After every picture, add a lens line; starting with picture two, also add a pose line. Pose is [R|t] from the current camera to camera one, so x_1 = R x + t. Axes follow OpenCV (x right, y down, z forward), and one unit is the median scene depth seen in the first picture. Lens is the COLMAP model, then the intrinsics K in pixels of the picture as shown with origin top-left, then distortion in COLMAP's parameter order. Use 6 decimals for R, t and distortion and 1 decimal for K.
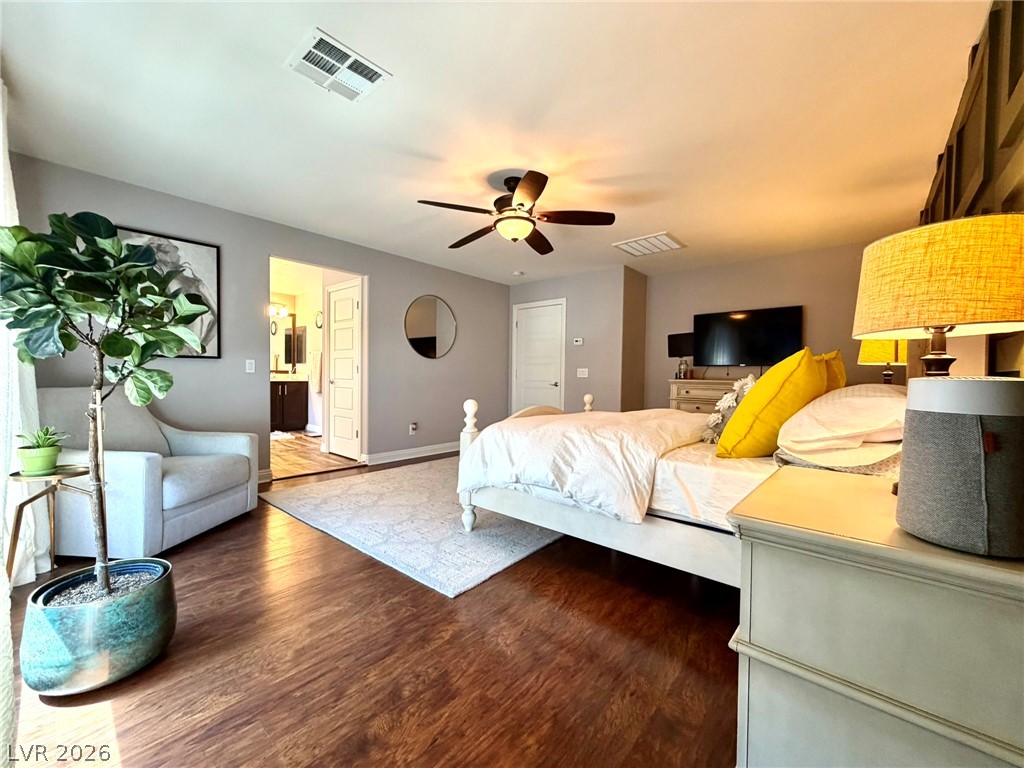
lens RADIAL K [[413.6, 0, 512.0], [0, 413.6, 384.0], [0, 0, 1]] dist [-0.002309, -0.000222]
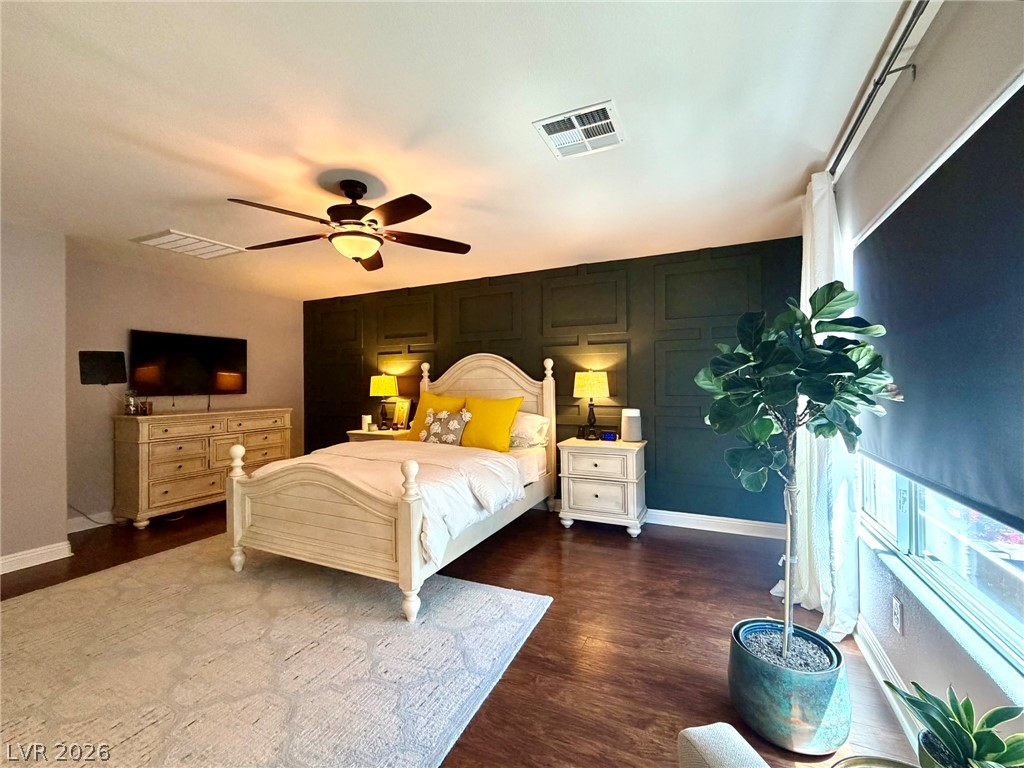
lens RADIAL K [[430.9, 0, 512.0], [0, 430.9, 384.0], [0, 0, 1]] dist [-0.002139, -0.000153]
pose [[-0.277783, -0.005053, 0.960631, -1.119597], [0.022403, 0.999680, 0.011737, -0.132930], [-0.960383, 0.024781, -0.277581, 1.194211]]
